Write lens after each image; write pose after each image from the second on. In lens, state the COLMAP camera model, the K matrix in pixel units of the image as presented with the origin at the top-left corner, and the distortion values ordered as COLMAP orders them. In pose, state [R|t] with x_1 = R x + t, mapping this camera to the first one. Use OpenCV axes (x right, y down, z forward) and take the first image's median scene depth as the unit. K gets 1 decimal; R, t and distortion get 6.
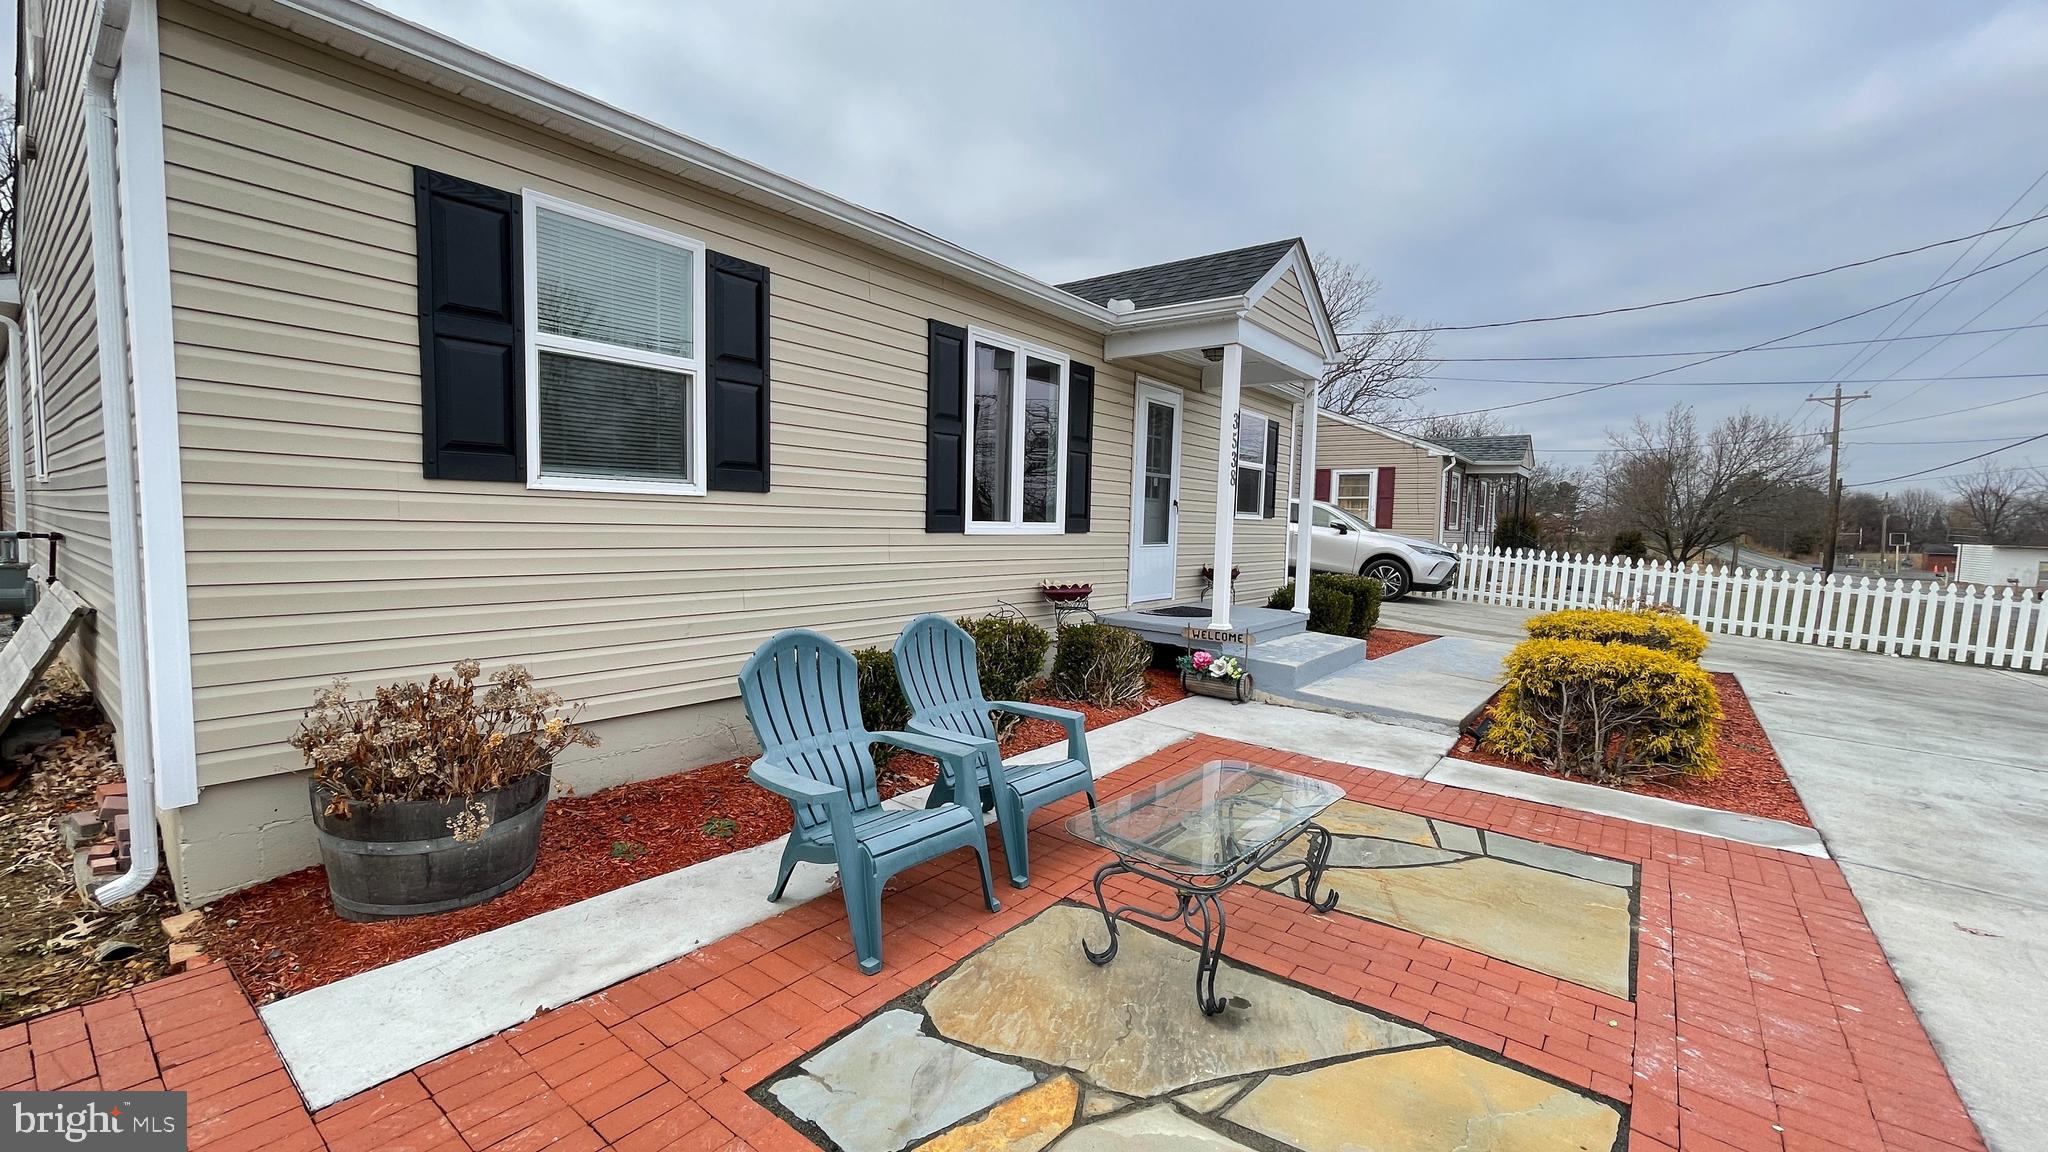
lens RADIAL K [[780.7, 0, 976.4], [0, 780.7, 584.5], [0, 0, 1]] dist [0.000344, -0.000172]
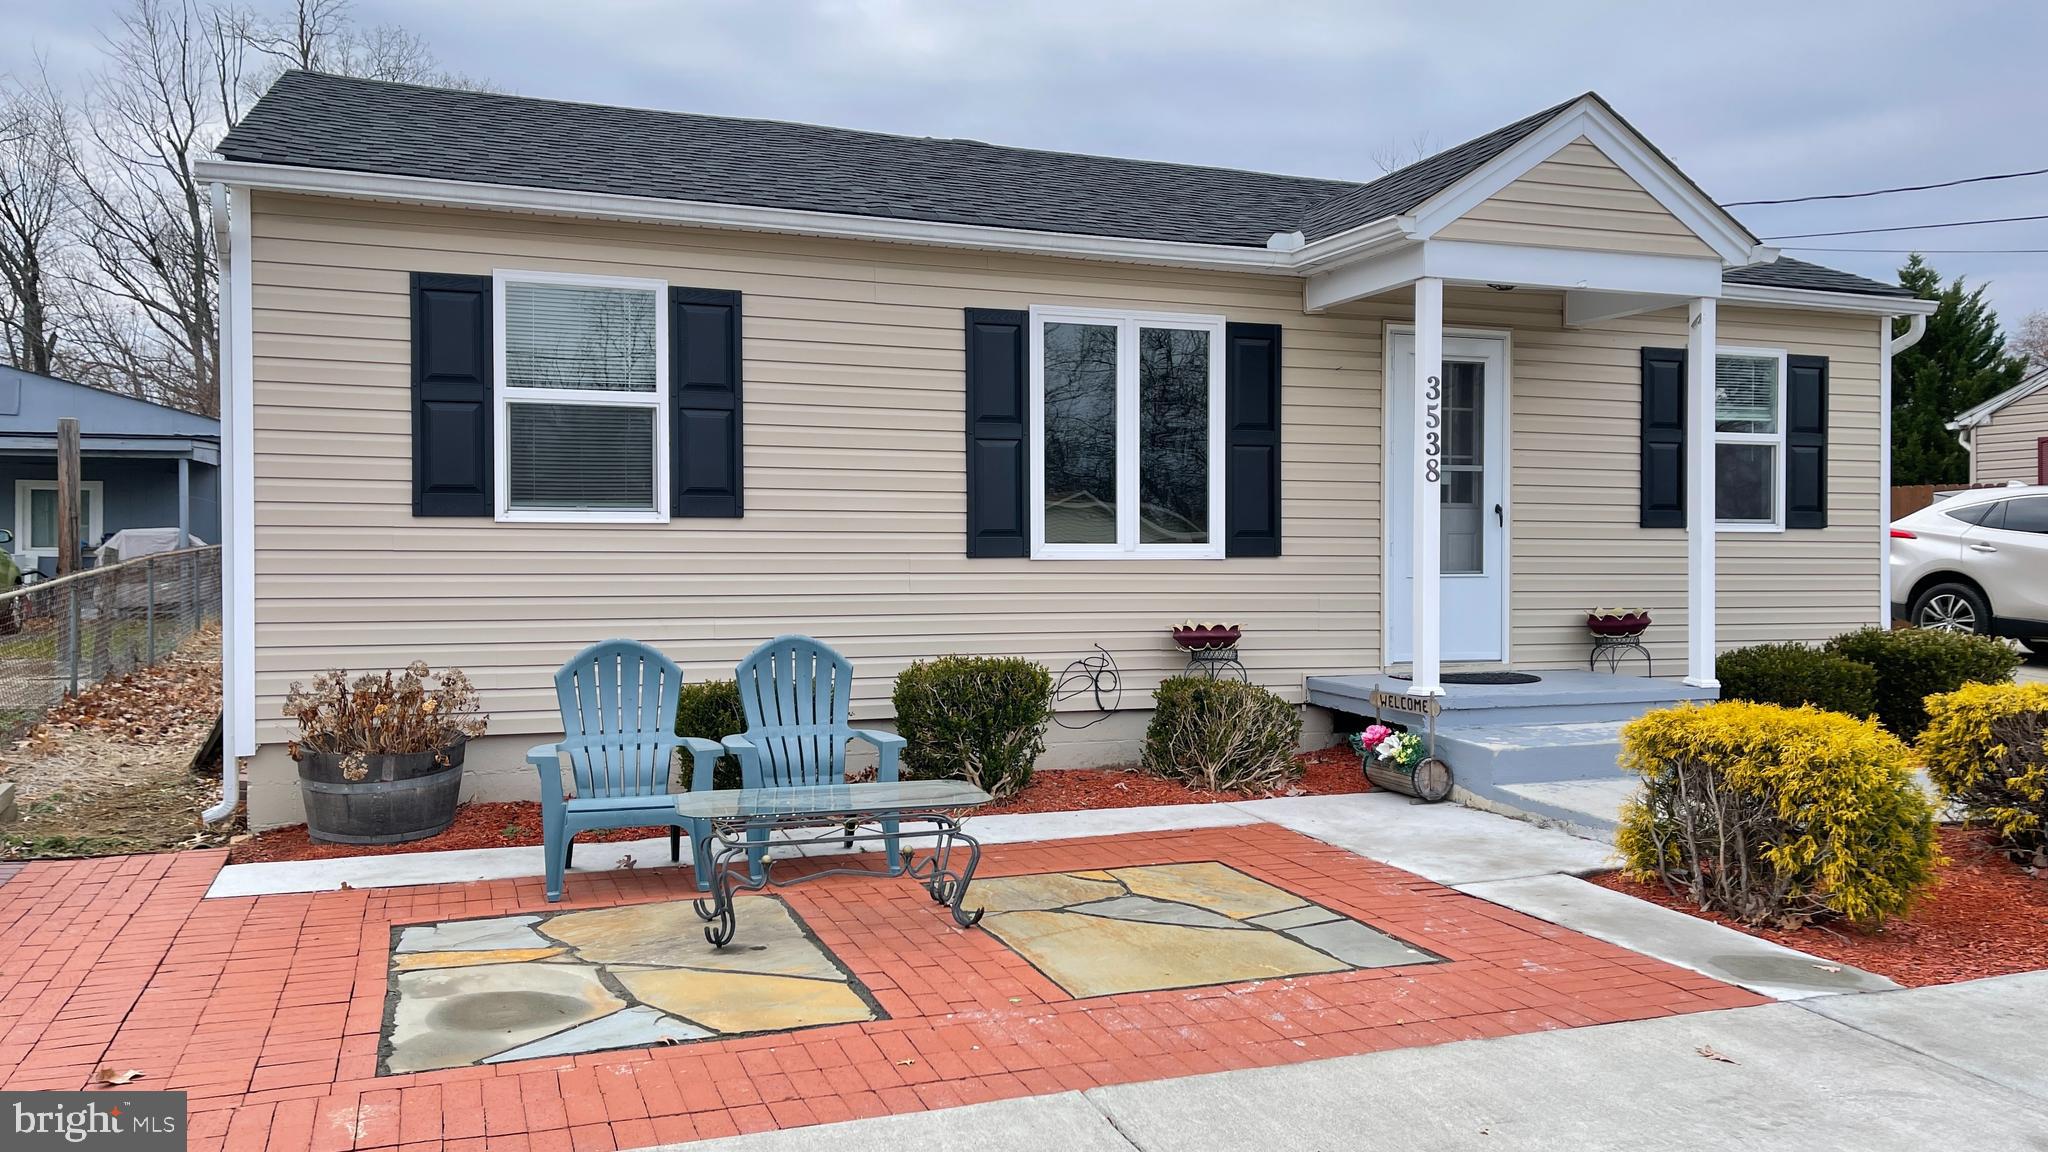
lens RADIAL K [[1318.1, 0, 961.4], [0, 1318.1, 583.1], [0, 0, 1]] dist [0.079726, -0.079821]
pose [[0.872175, -0.009566, -0.489100, 0.784979], [-0.021098, 0.998143, -0.057145, 0.052207], [0.488738, 0.060160, 0.870354, -0.295754]]
